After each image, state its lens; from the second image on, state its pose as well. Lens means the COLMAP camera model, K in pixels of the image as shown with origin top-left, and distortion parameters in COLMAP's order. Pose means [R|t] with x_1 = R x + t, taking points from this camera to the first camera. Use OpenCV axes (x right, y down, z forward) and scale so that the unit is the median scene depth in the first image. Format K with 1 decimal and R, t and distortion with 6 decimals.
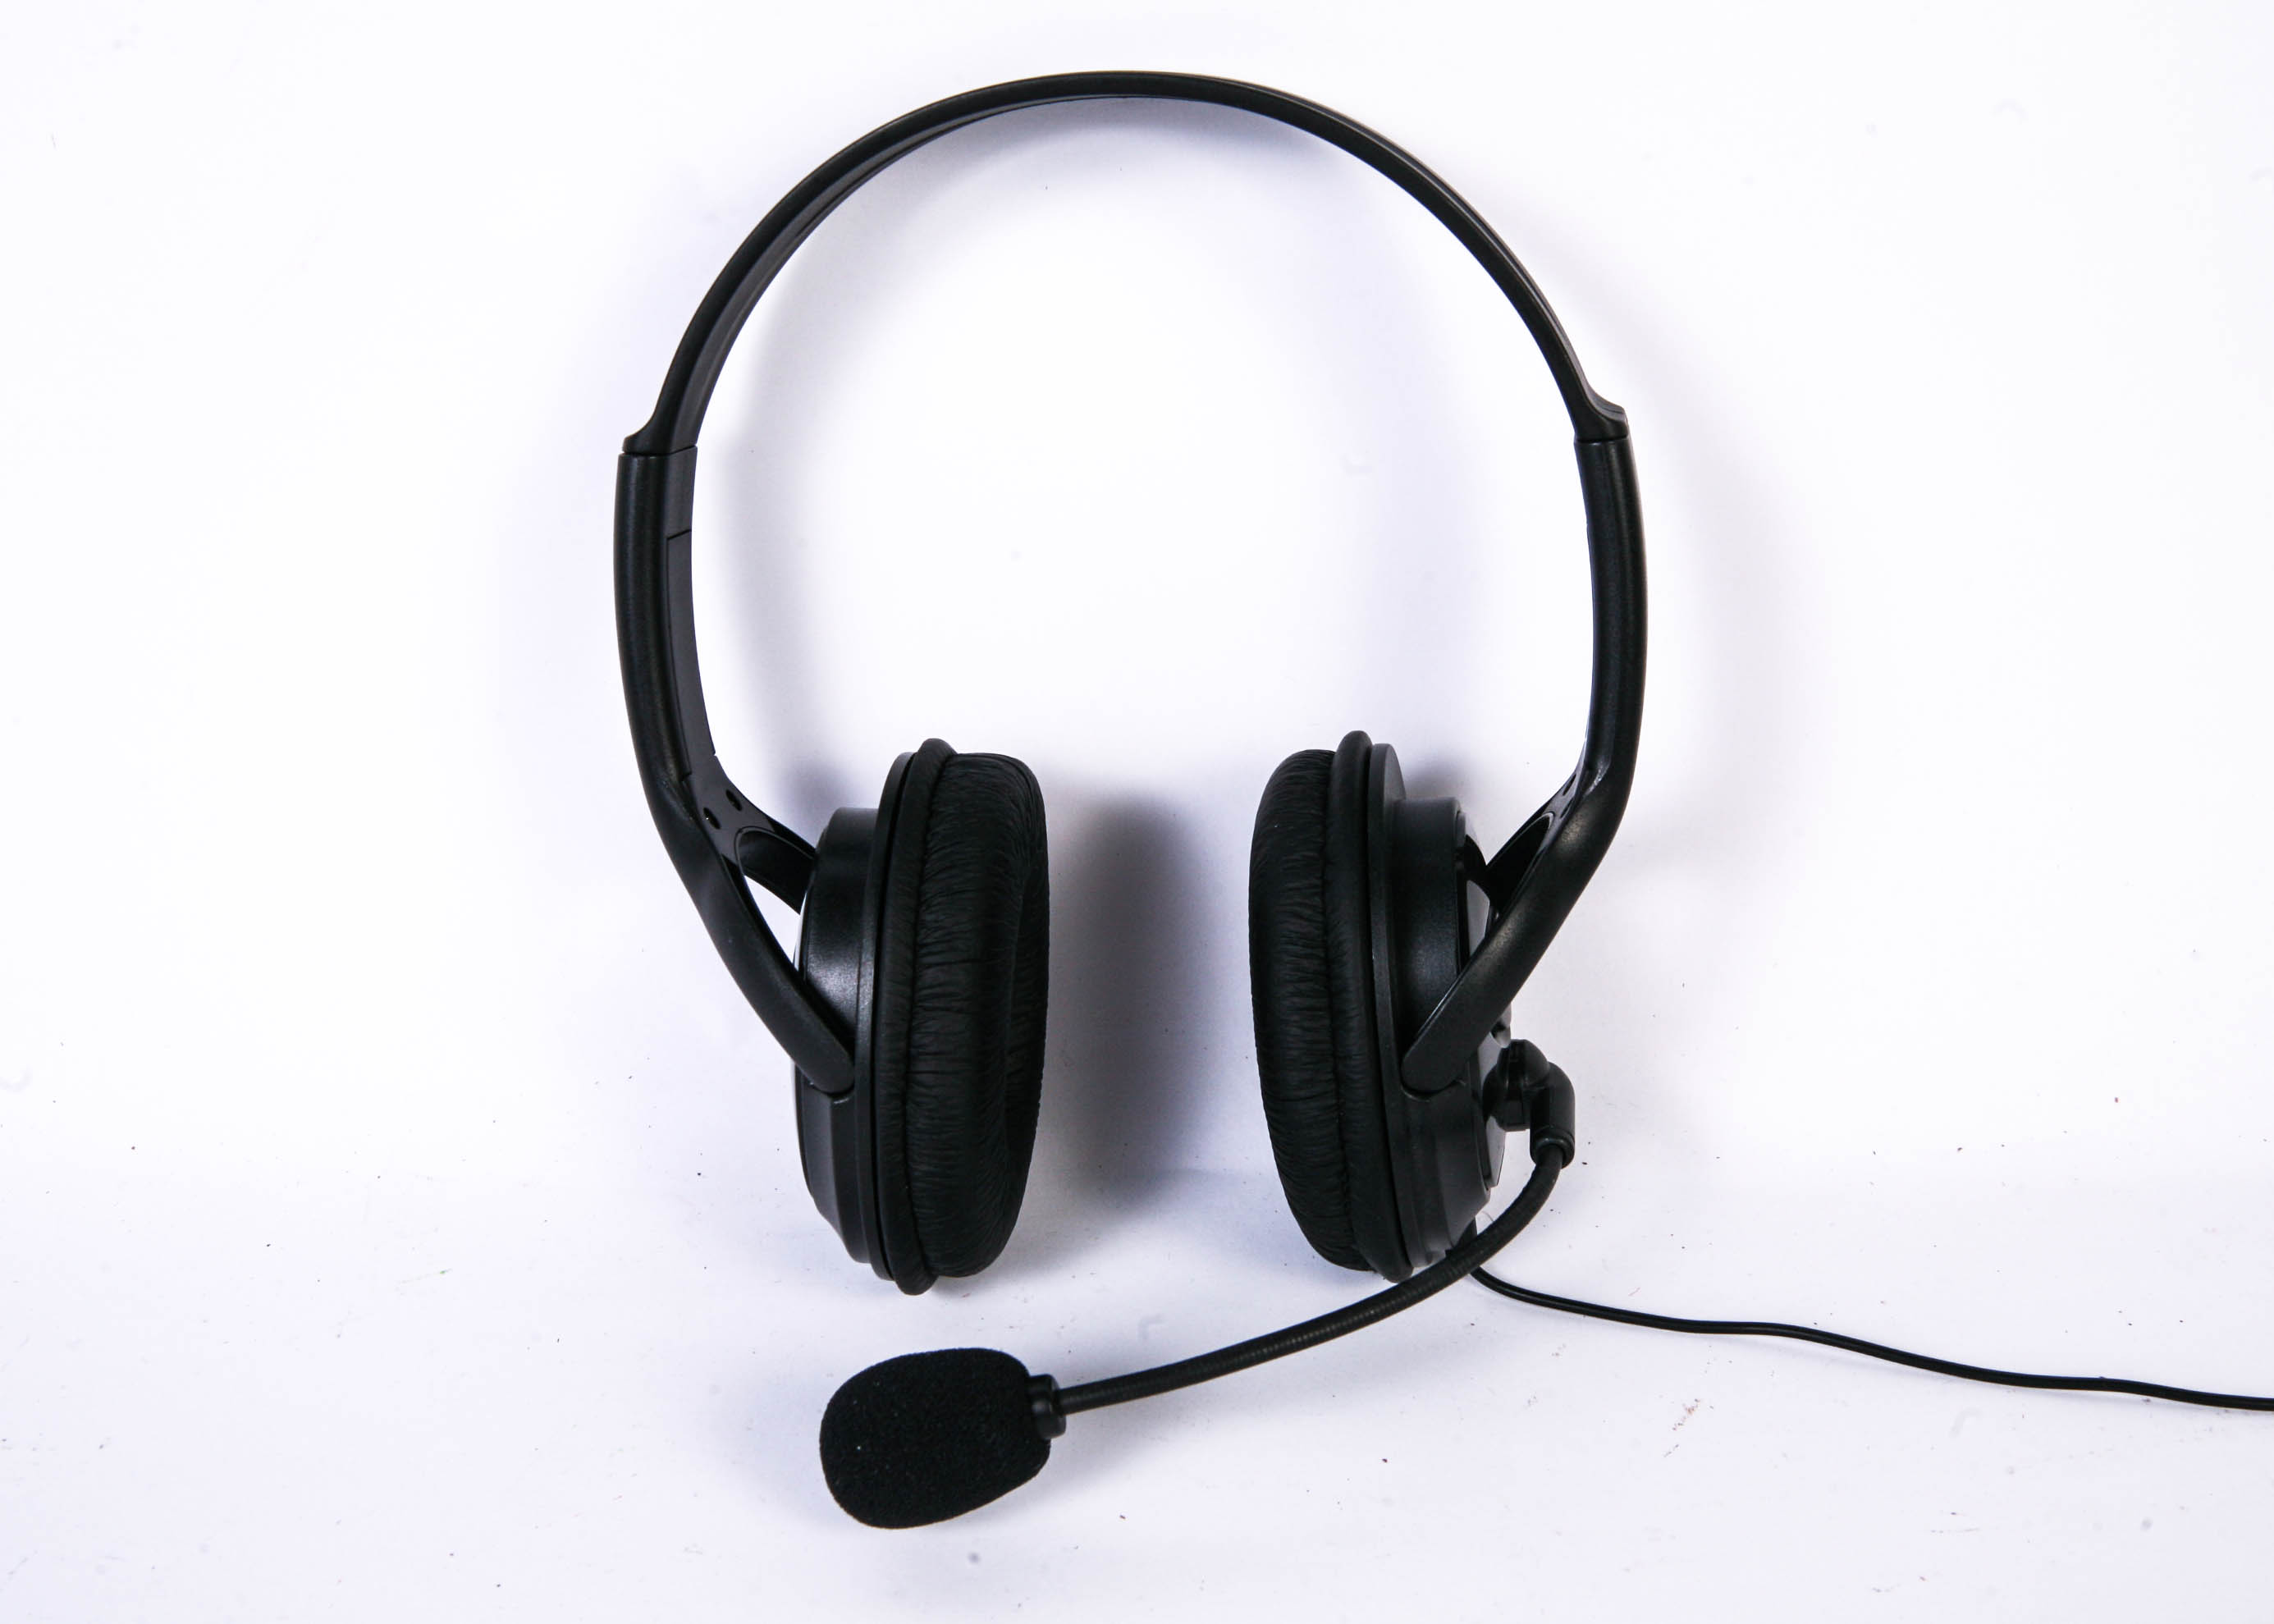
lens RADIAL K [[3455.3, 0, 1210.4], [0, 3455.3, 807.2], [0, 0, 1]] dist [0.013452, -0.021758]
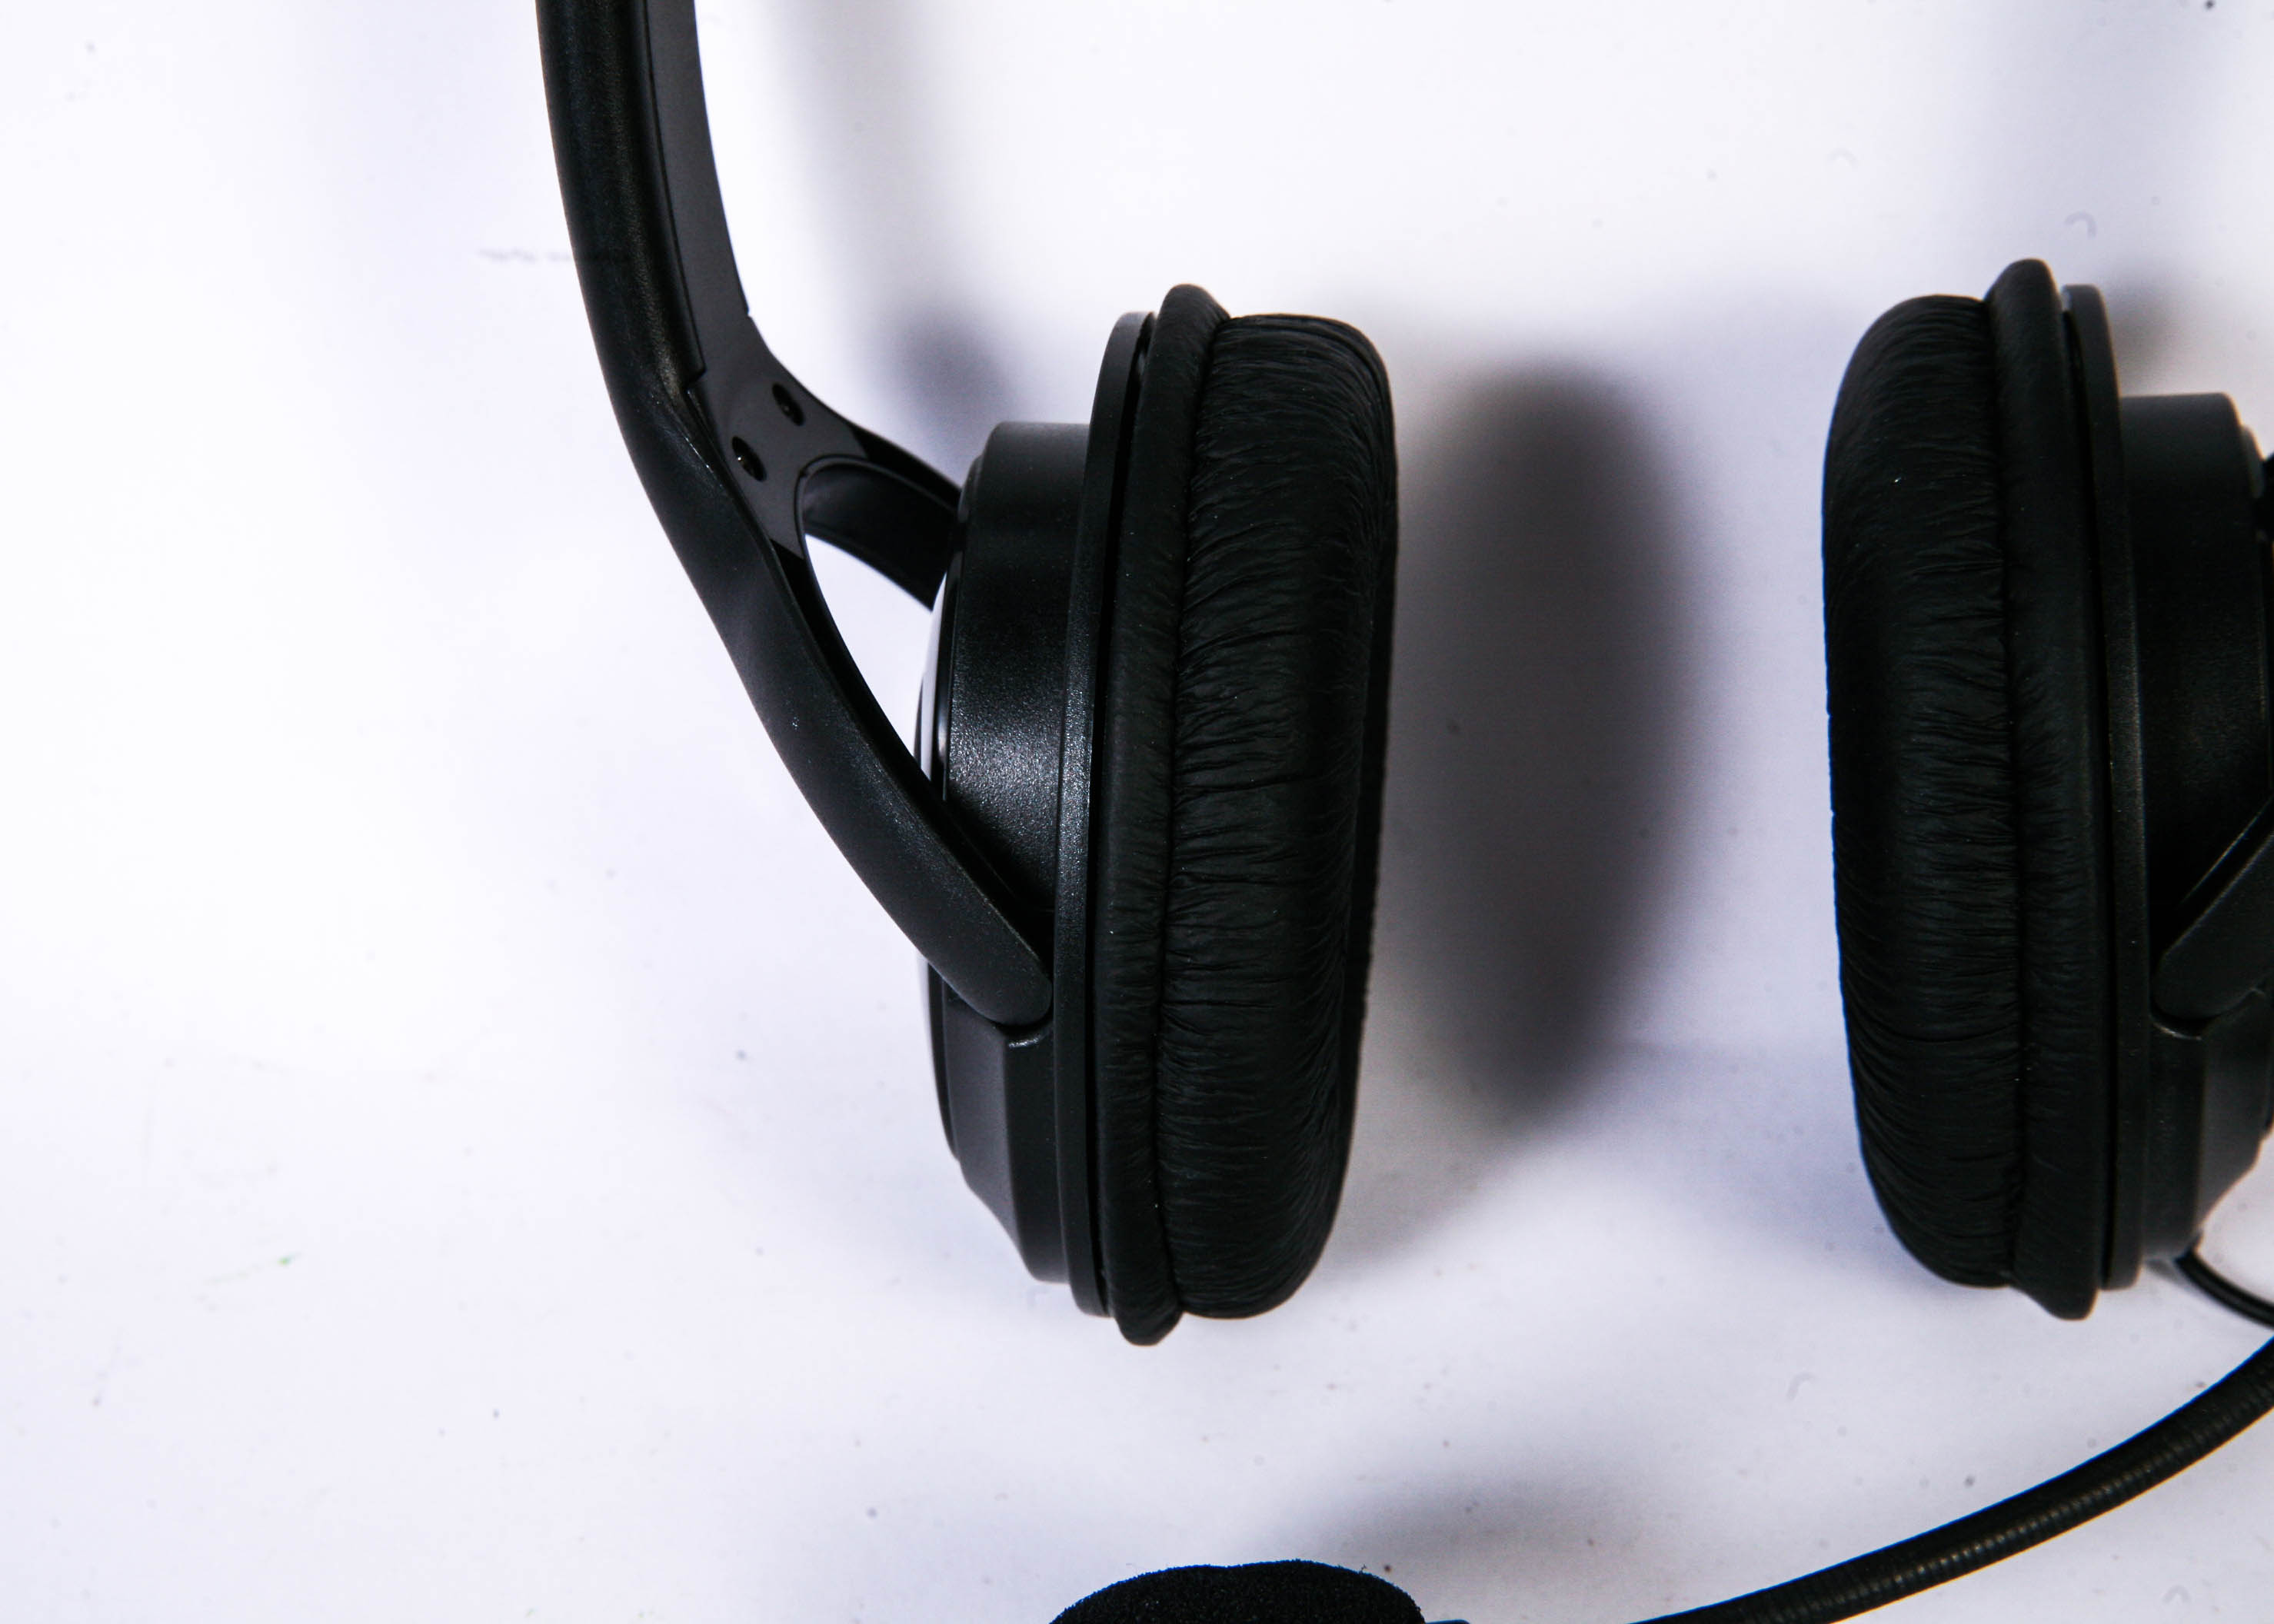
lens RADIAL K [[3703.5, 0, 1052.3], [0, 3703.5, 813.3], [0, 0, 1]] dist [-0.031823, -0.107321]
pose [[0.998673, -0.002821, -0.051429, -0.074609], [0.013590, 0.977546, 0.210282, -0.060685], [0.049681, -0.210702, 0.976287, 0.478765]]
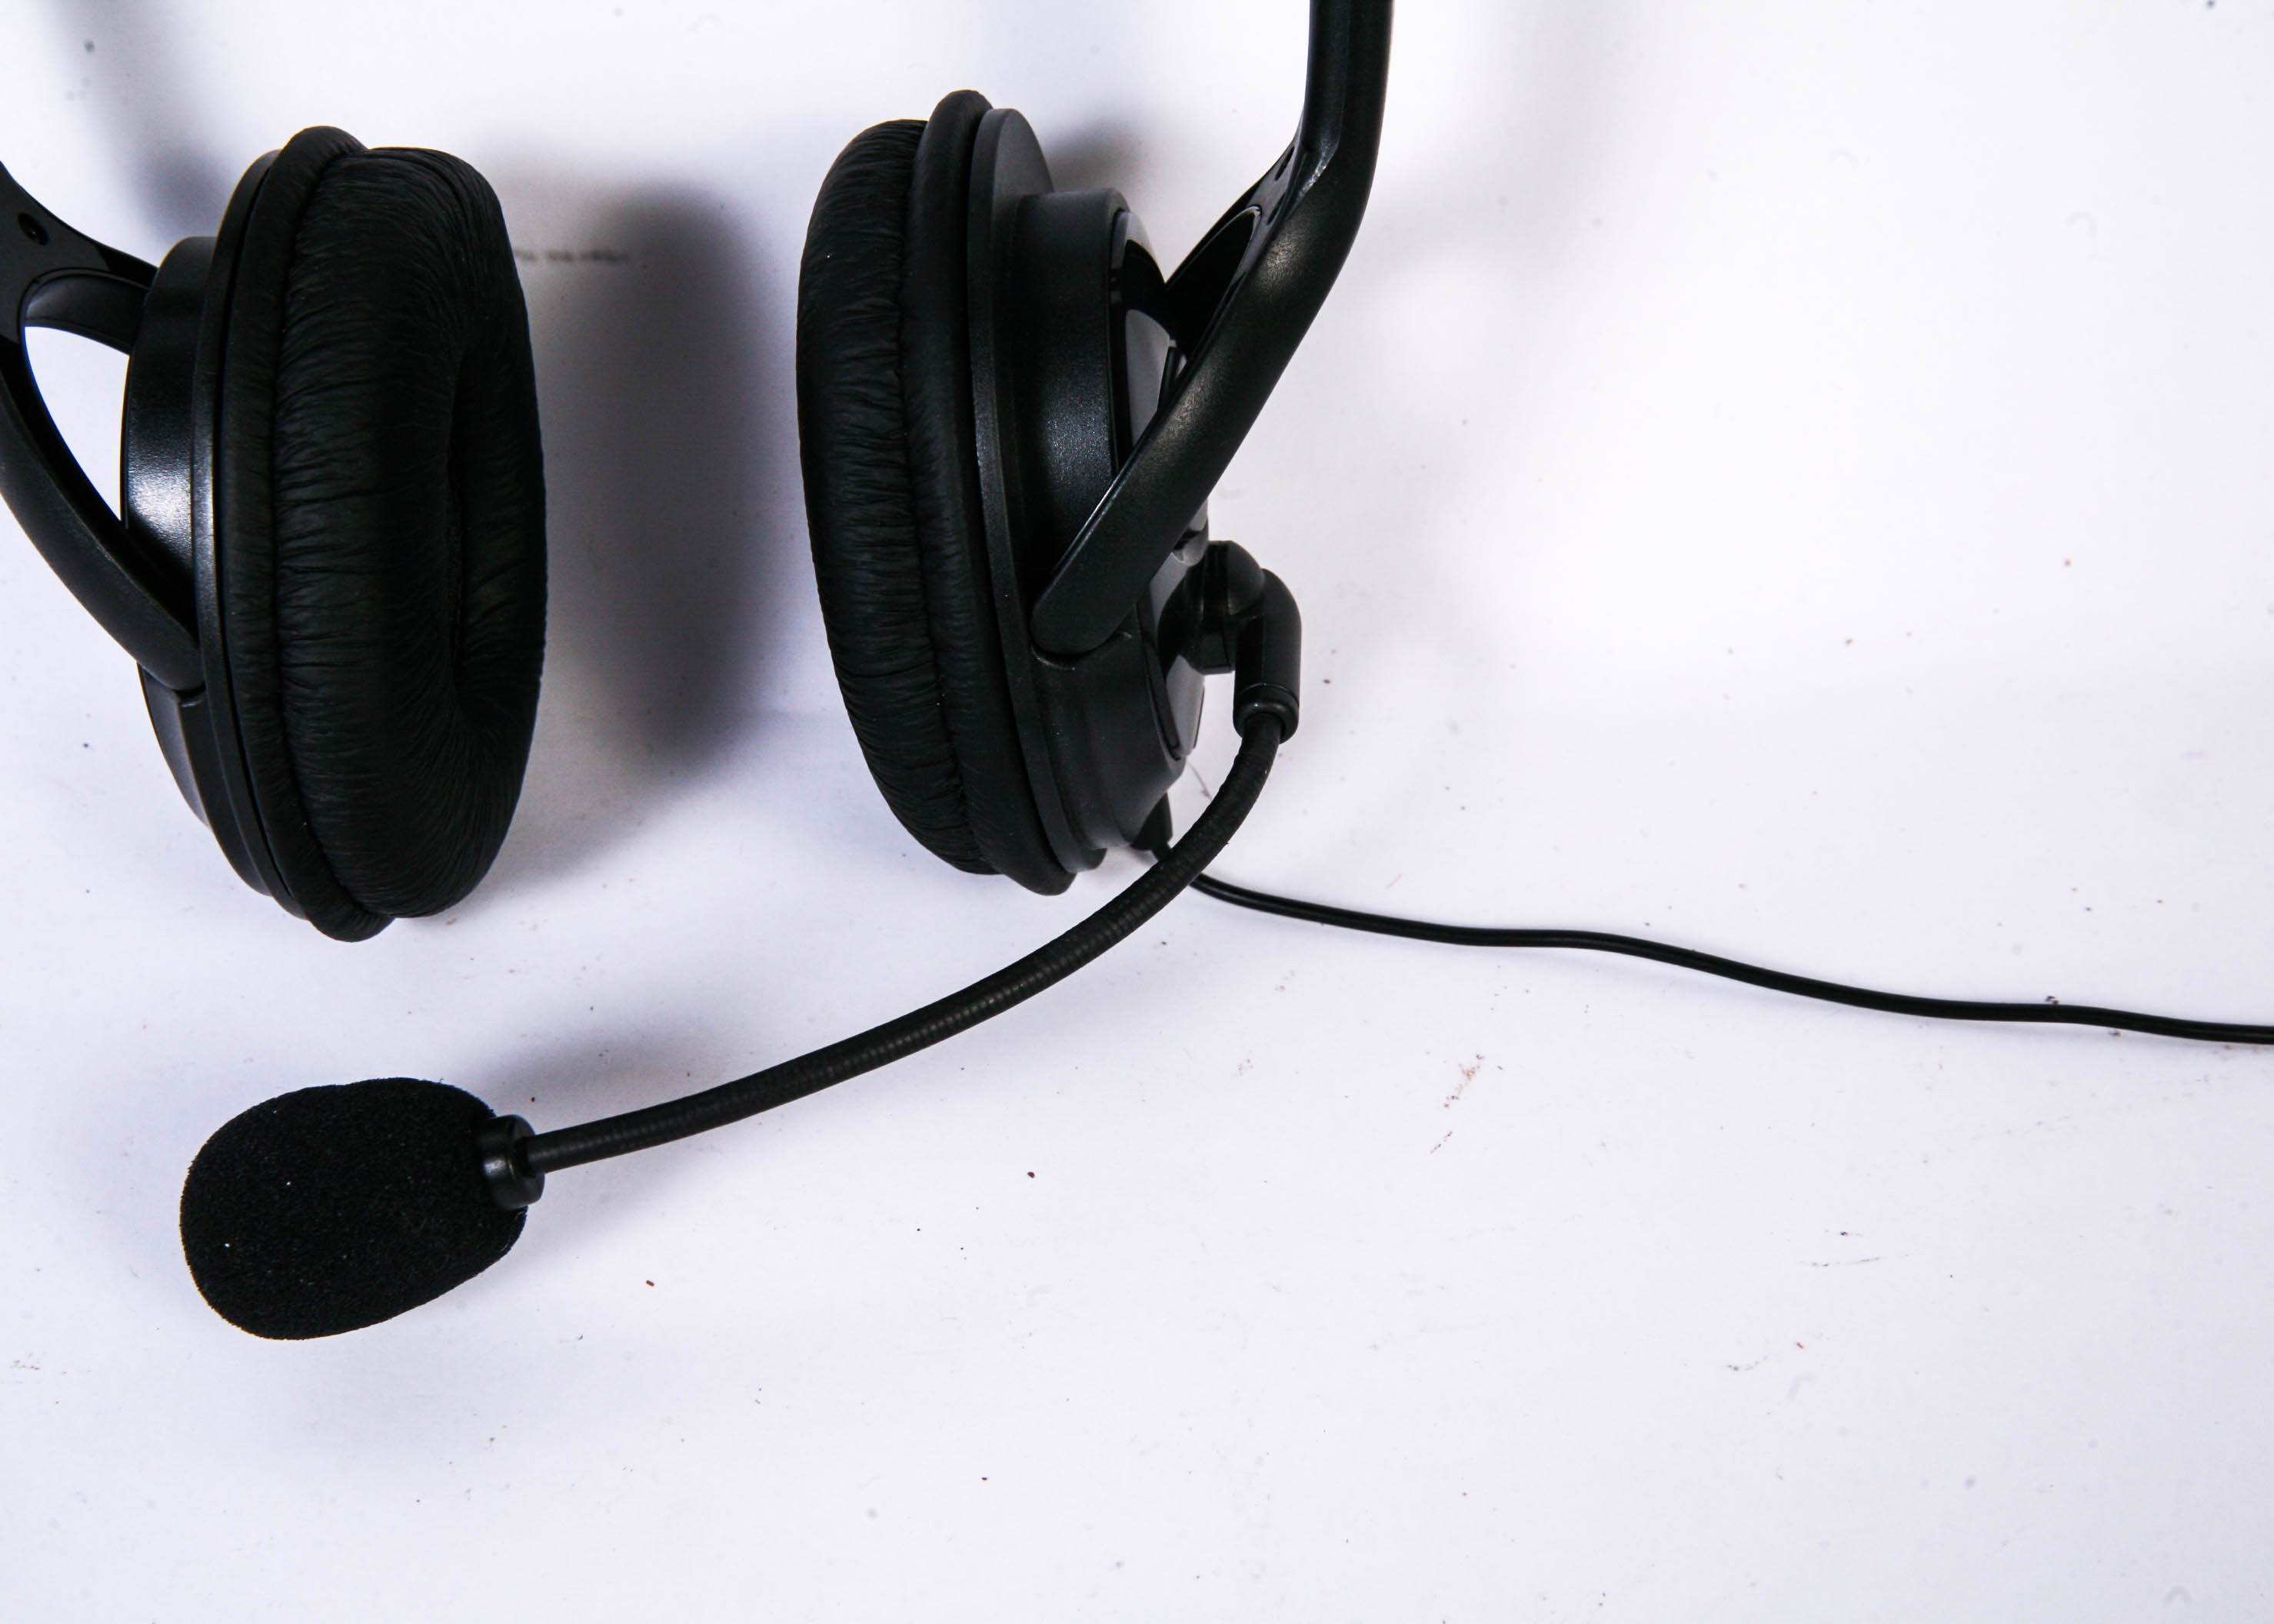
lens RADIAL K [[3167.3, 0, 1137.0], [0, 3167.3, 812.0], [0, 0, 1]] dist [-0.037899, 0.051416]
pose [[0.999255, -0.037155, 0.010455, 0.067698], [0.033169, 0.965121, 0.259696, -0.046733], [-0.019739, -0.259155, 0.965634, 0.400875]]
